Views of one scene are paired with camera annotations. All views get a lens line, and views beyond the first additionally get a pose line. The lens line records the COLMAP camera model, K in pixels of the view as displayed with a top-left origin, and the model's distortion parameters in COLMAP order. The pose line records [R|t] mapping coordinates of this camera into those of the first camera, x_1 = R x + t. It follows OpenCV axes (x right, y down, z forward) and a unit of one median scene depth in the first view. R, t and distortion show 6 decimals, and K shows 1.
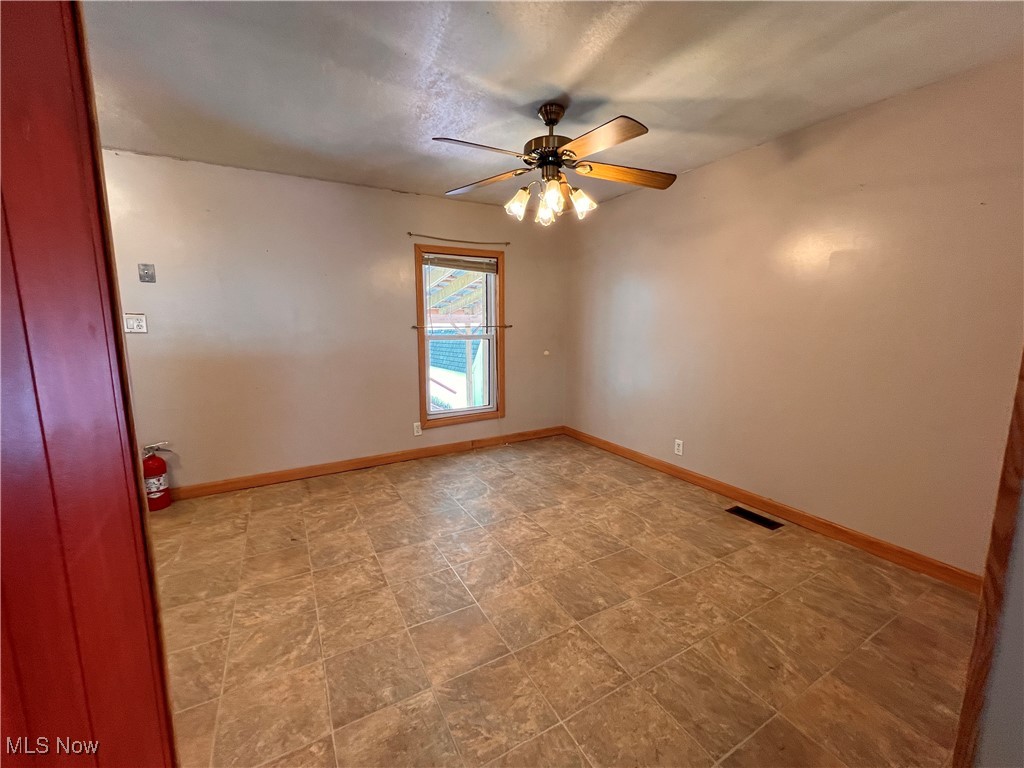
lens RADIAL K [[408.9, 0, 512.0], [0, 408.9, 384.0], [0, 0, 1]] dist [-0.000827, 0.000144]
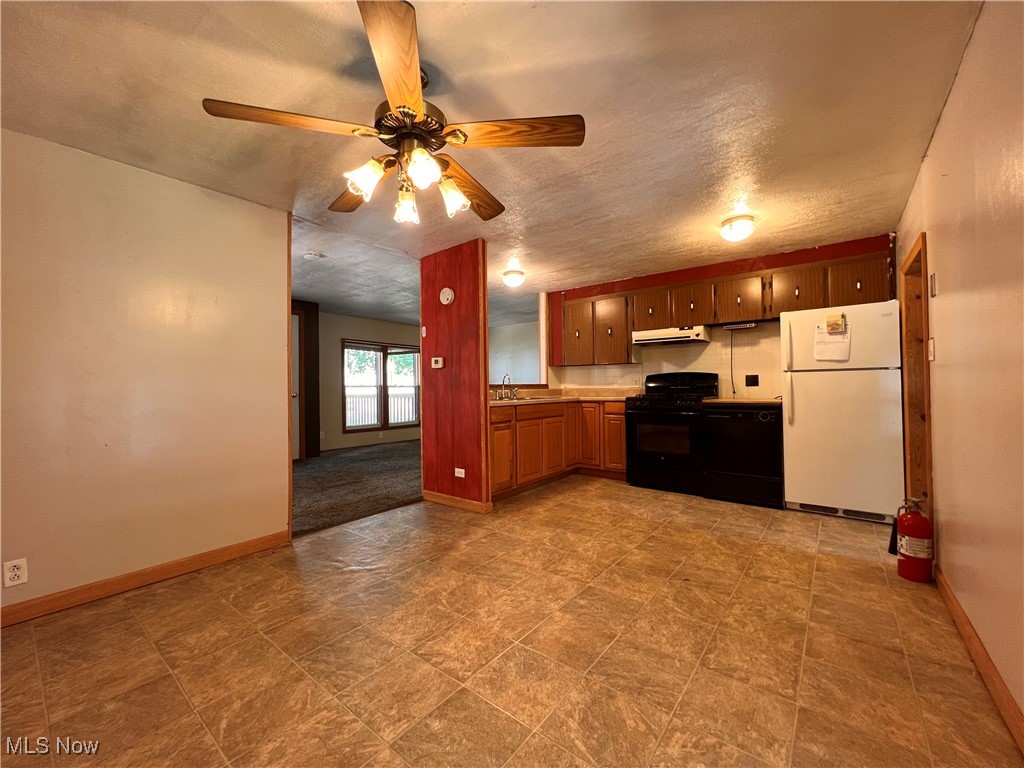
lens RADIAL K [[408.9, 0, 512.0], [0, 408.9, 384.0], [0, 0, 1]] dist [-0.000827, 0.000144]
pose [[-0.926329, 0.013948, -0.376456, 0.139750], [-0.037741, 0.990850, 0.129580, -0.128595], [0.374819, 0.134241, -0.917327, 1.203697]]
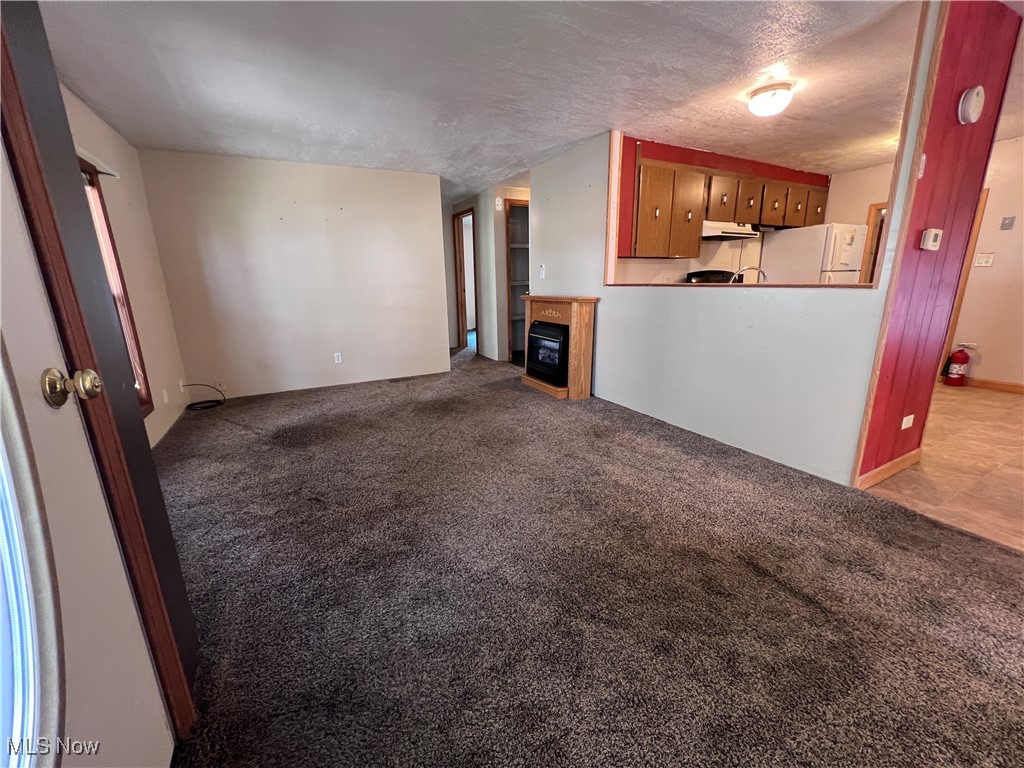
lens RADIAL K [[408.9, 0, 512.0], [0, 408.9, 384.0], [0, 0, 1]] dist [-0.000827, 0.000144]
pose [[-0.021840, 0.253974, -0.966965, 0.555283], [-0.123378, 0.959117, 0.254699, 0.097983], [0.992119, 0.124865, 0.010388, -0.557712]]
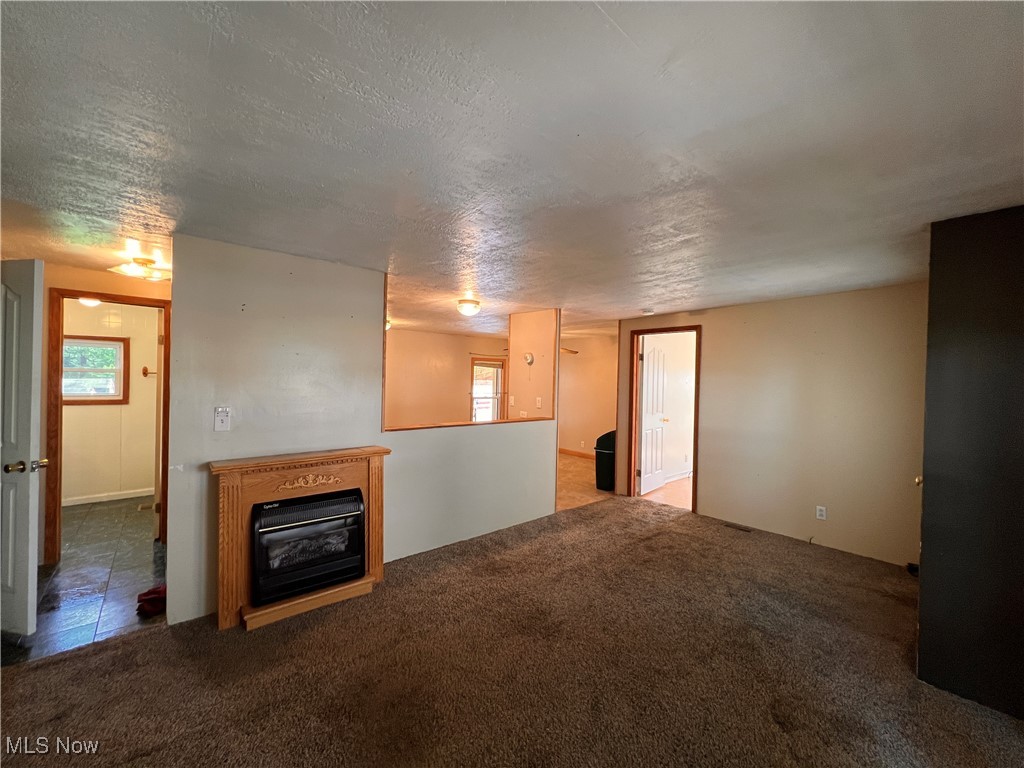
lens RADIAL K [[408.9, 0, 512.0], [0, 408.9, 384.0], [0, 0, 1]] dist [-0.000827, 0.000144]
pose [[0.981578, 0.020836, 0.189920, -0.485328], [0.003688, 0.991784, -0.127868, 0.106704], [-0.191024, 0.126213, 0.973437, -1.359584]]
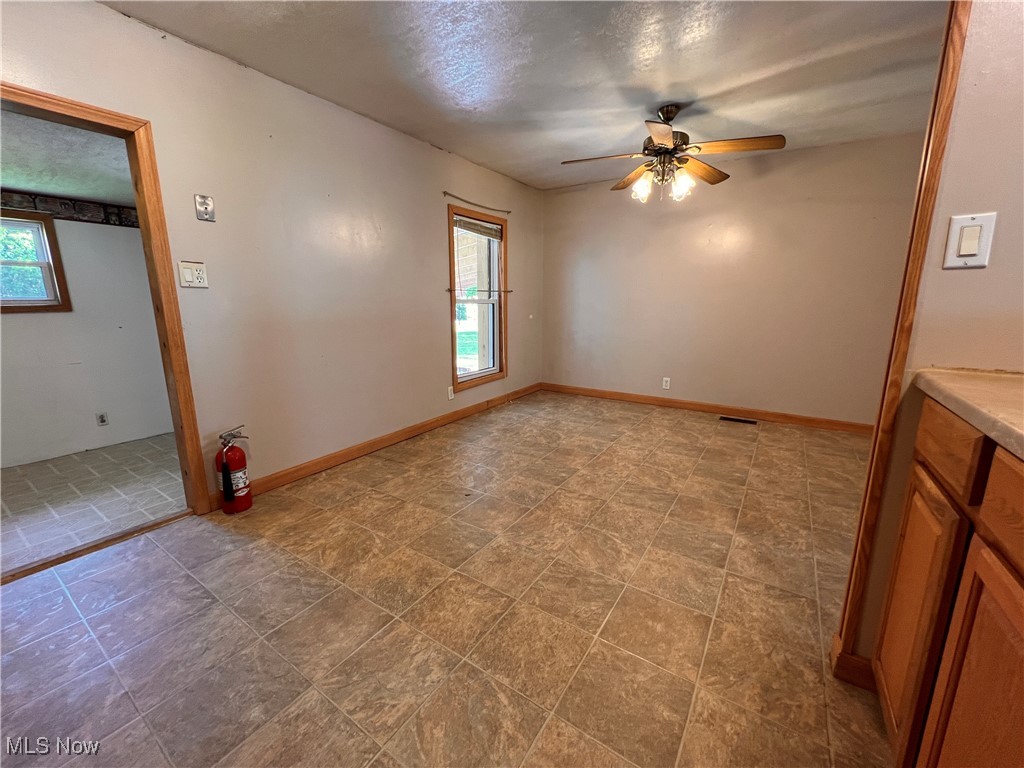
lens RADIAL K [[408.9, 0, 512.0], [0, 408.9, 384.0], [0, 0, 1]] dist [-0.000827, 0.000144]
pose [[0.892146, -0.089114, 0.442871, -0.623982], [0.064591, 0.995441, 0.070185, 0.031890], [-0.447107, -0.034010, 0.893834, 0.041900]]
